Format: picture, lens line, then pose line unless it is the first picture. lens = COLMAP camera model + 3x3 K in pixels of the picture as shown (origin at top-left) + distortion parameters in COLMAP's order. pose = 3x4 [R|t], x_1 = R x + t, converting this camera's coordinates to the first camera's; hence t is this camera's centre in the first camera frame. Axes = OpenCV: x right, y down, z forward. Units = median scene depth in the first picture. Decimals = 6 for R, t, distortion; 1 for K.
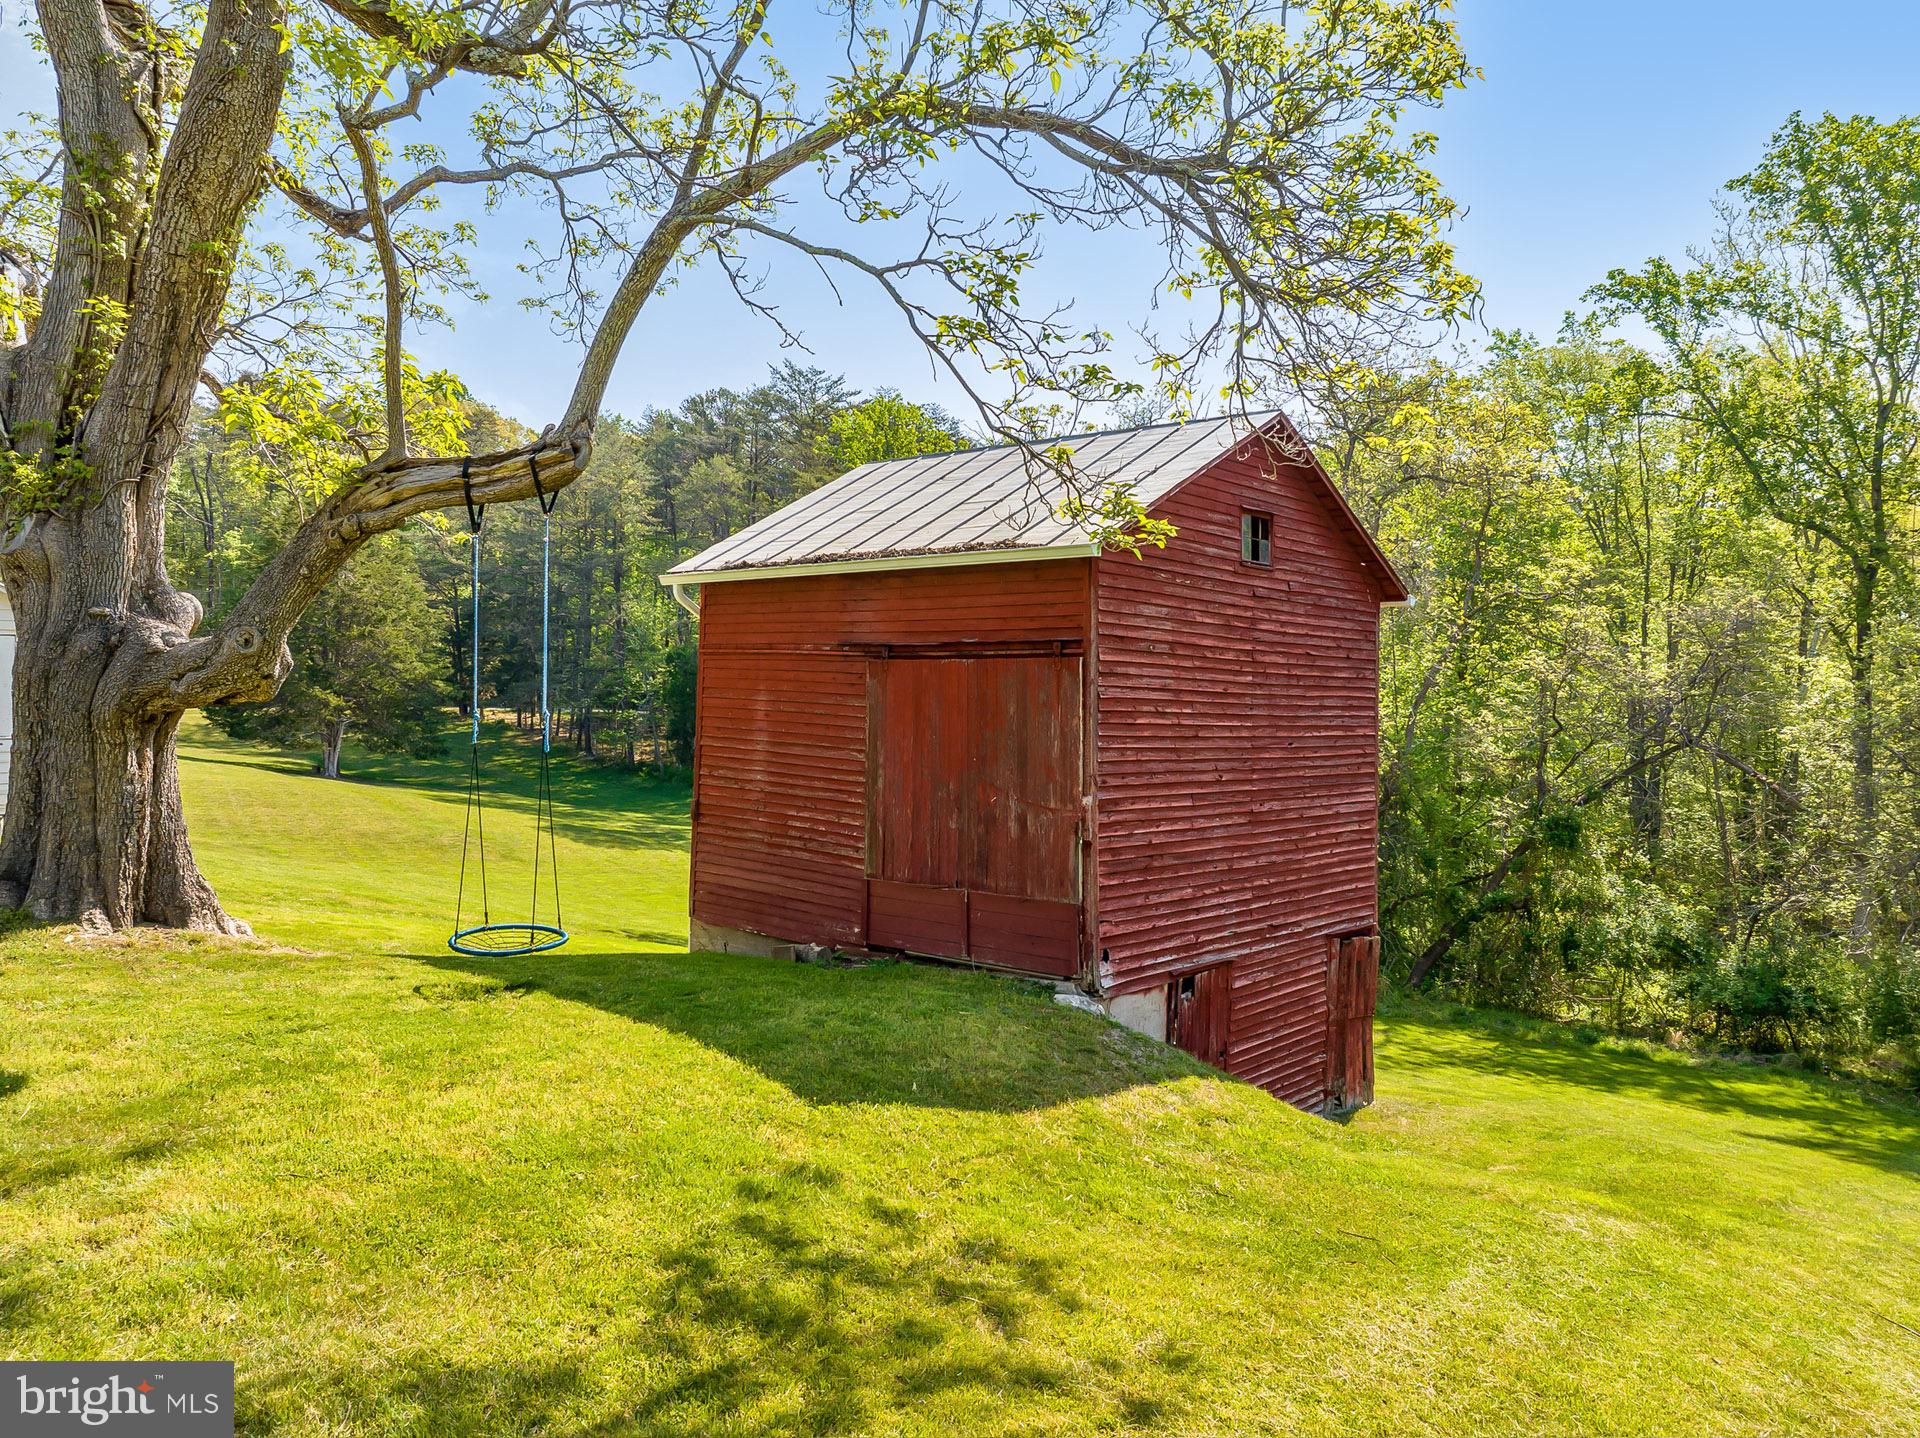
lens RADIAL K [[1283.4, 0, 965.4], [0, 1283.4, 657.0], [0, 0, 1]] dist [-0.042501, 0.017402]
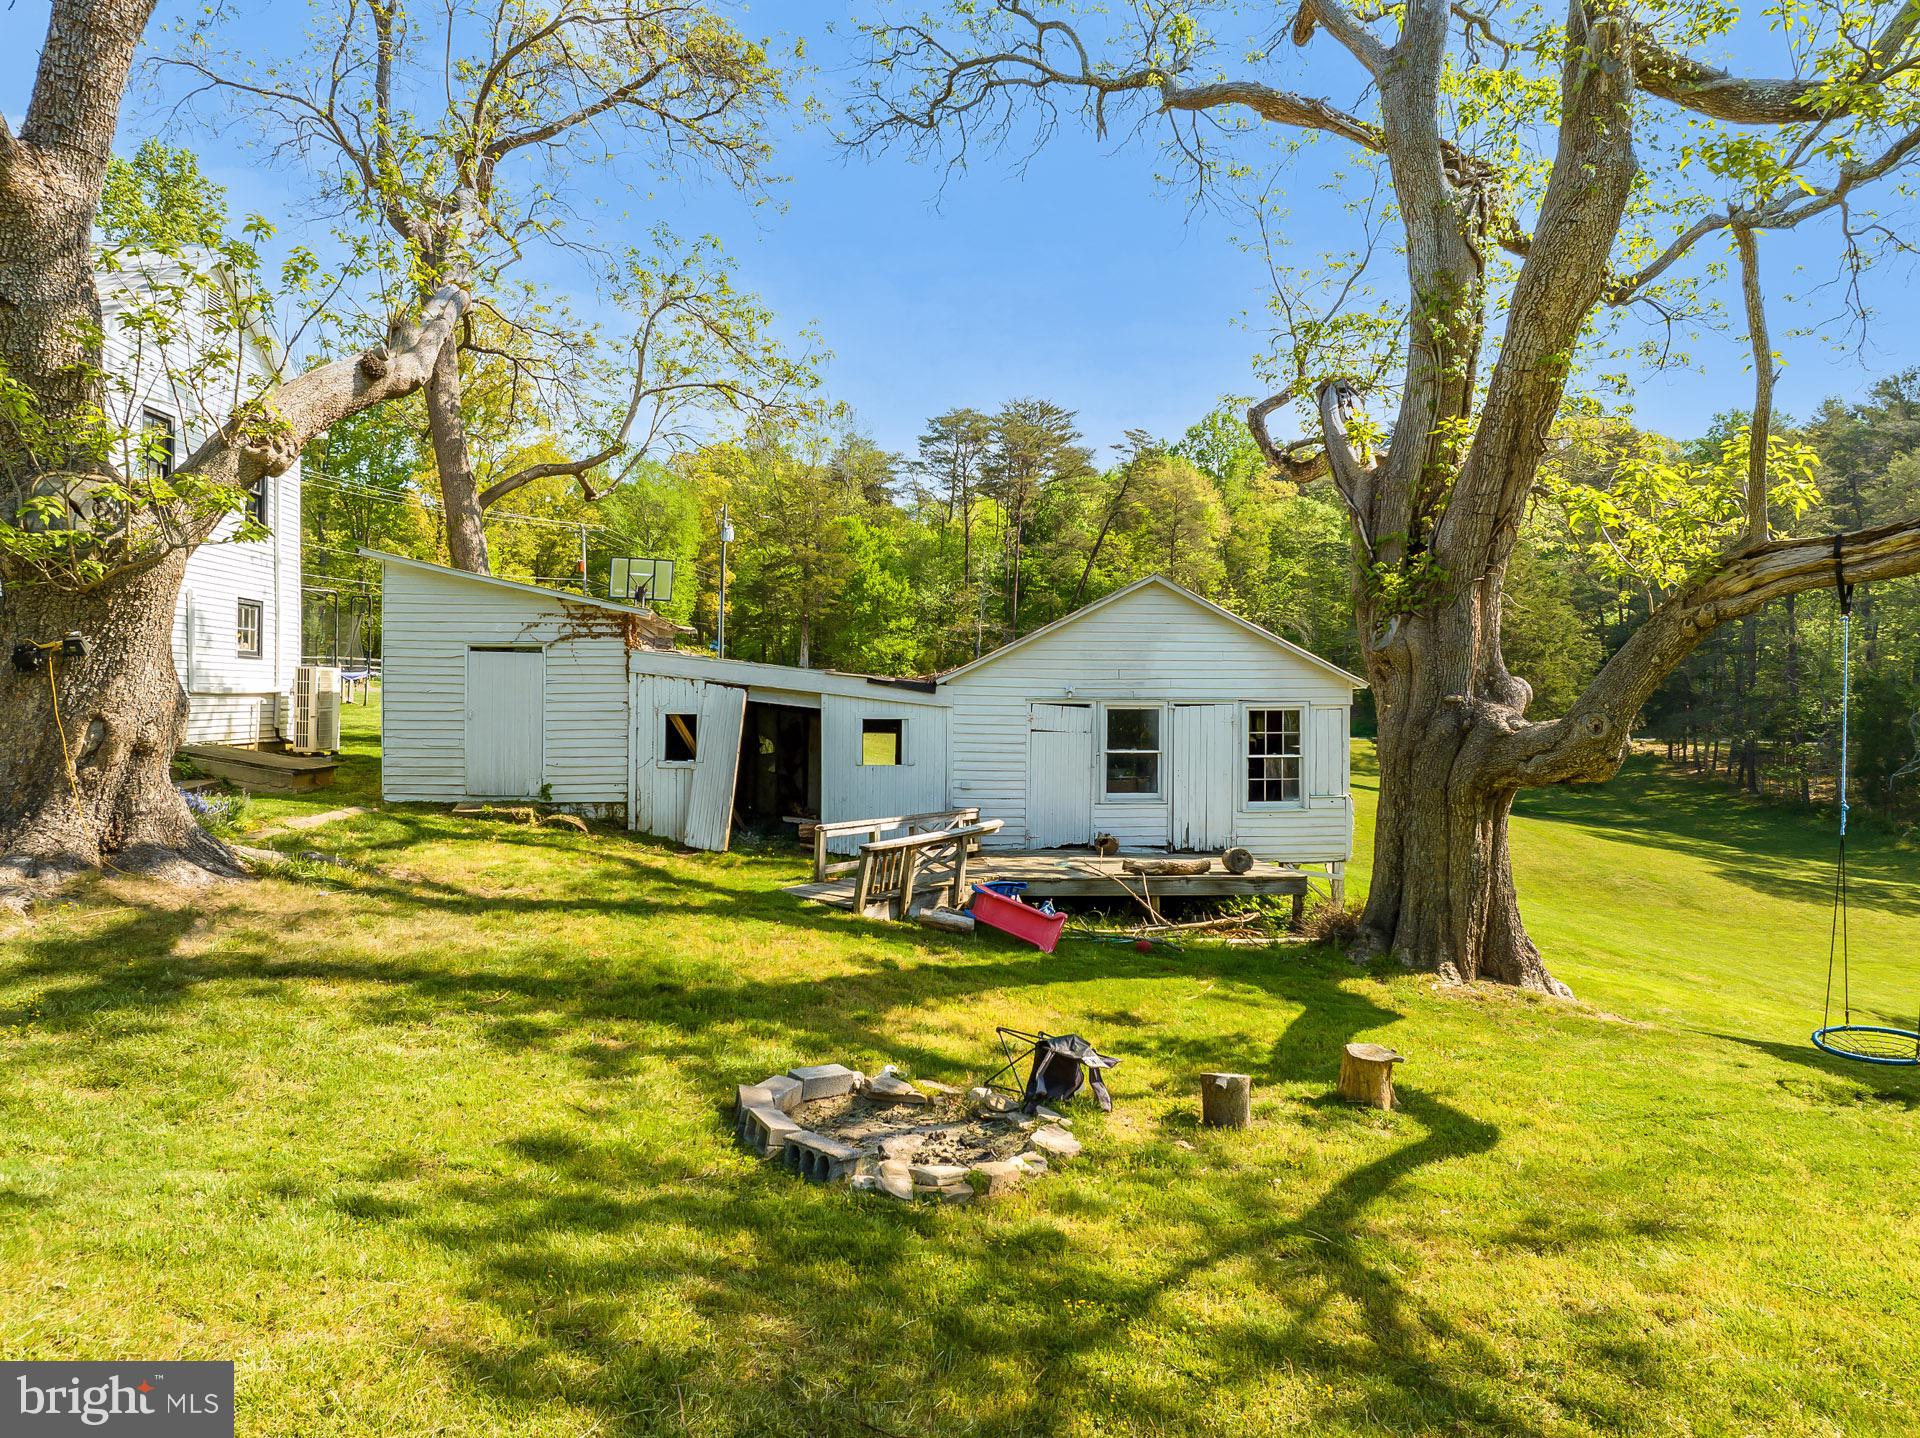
lens RADIAL K [[1333.8, 0, 999.9], [0, 1333.8, 691.1], [0, 0, 1]] dist [-0.061267, 0.038280]
pose [[0.736539, -0.011096, -0.676304, -0.186087], [0.027269, 0.999540, 0.013297, -0.068505], [0.675845, -0.028236, 0.736502, -0.133949]]
